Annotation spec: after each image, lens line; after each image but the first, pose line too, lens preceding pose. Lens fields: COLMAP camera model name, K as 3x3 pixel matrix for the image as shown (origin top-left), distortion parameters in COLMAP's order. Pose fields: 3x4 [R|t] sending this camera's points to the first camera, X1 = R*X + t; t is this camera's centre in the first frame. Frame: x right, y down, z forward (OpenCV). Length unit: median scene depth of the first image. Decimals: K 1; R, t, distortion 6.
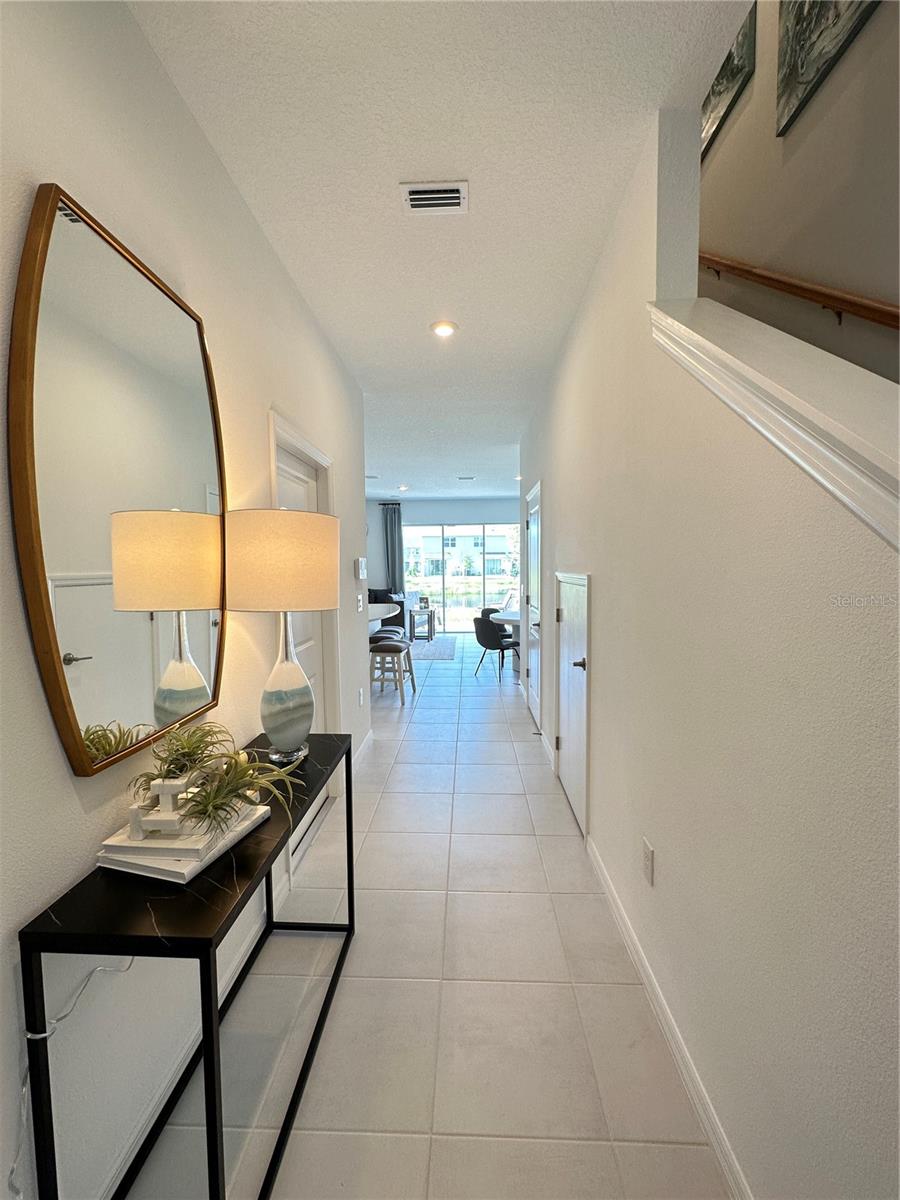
lens RADIAL K [[477.7, 0, 450.0], [0, 477.7, 600.0], [0, 0, 1]] dist [-0.004073, -0.000323]
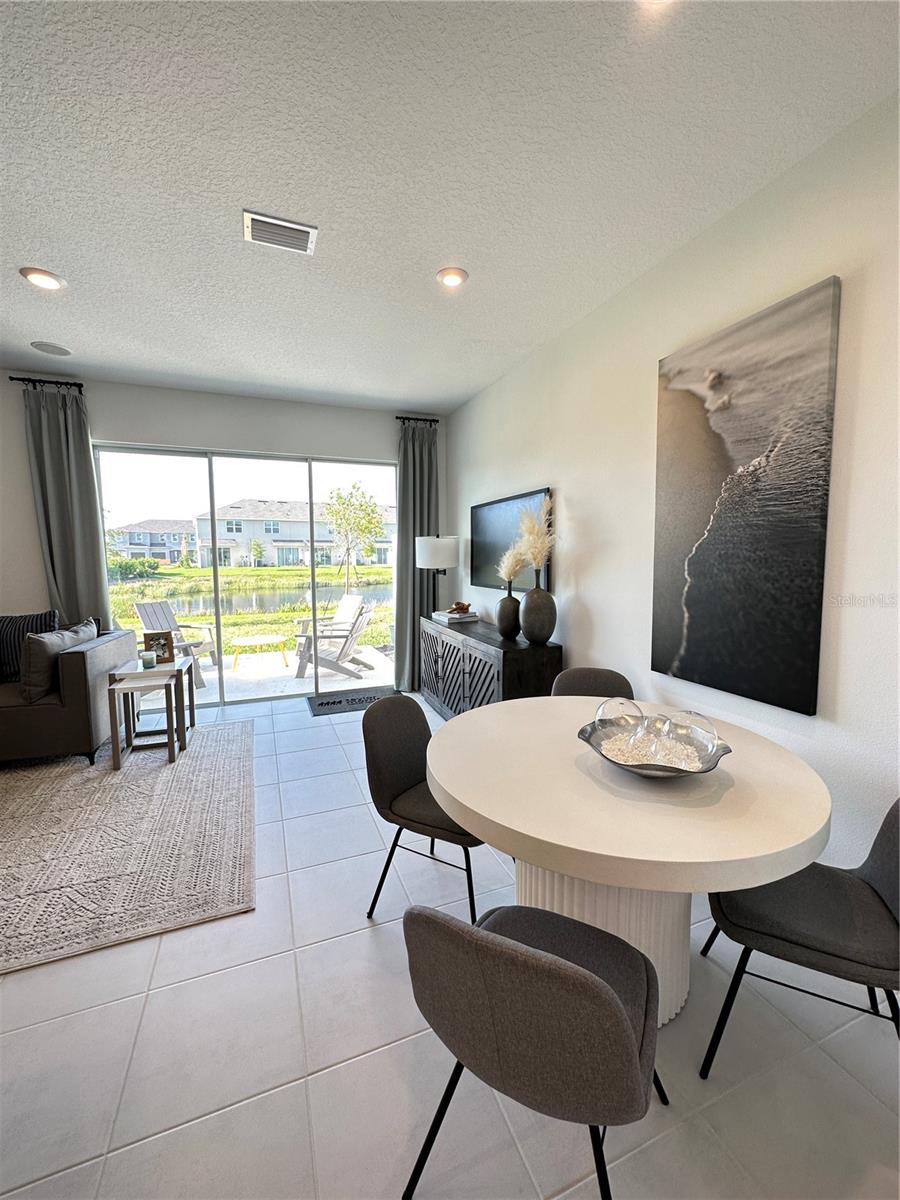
lens RADIAL K [[477.7, 0, 450.0], [0, 477.7, 600.0], [0, 0, 1]] dist [-0.004073, -0.000323]
pose [[0.912594, -0.025961, 0.408041, 0.003161], [0.017727, 0.999556, 0.023947, -0.035826], [-0.408482, -0.014621, 0.912649, 0.532770]]
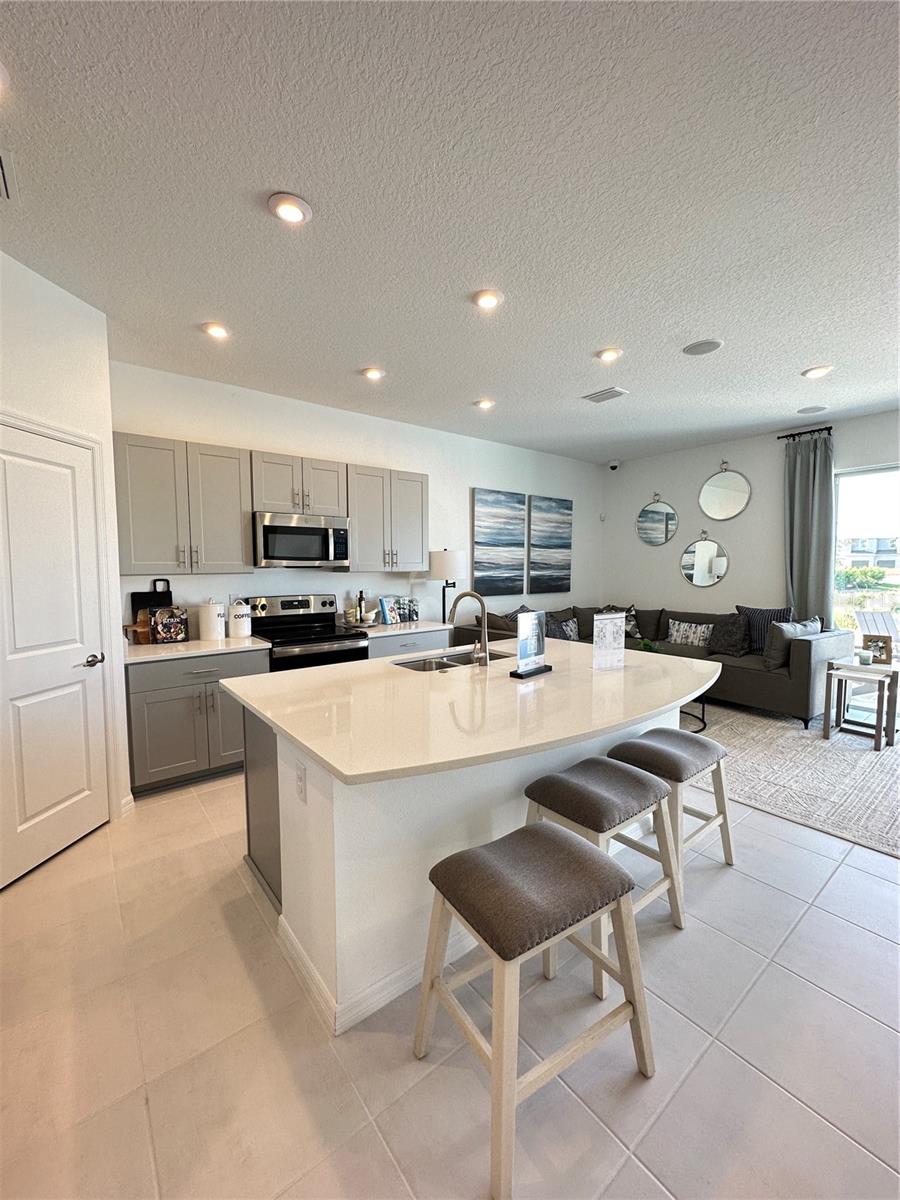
lens RADIAL K [[477.7, 0, 450.0], [0, 477.7, 600.0], [0, 0, 1]] dist [-0.004073, -0.000323]
pose [[0.648430, 0.062810, -0.758678, 0.016852], [-0.056108, 0.997823, 0.034654, -0.029779], [0.759203, 0.020097, 0.650543, 0.418999]]
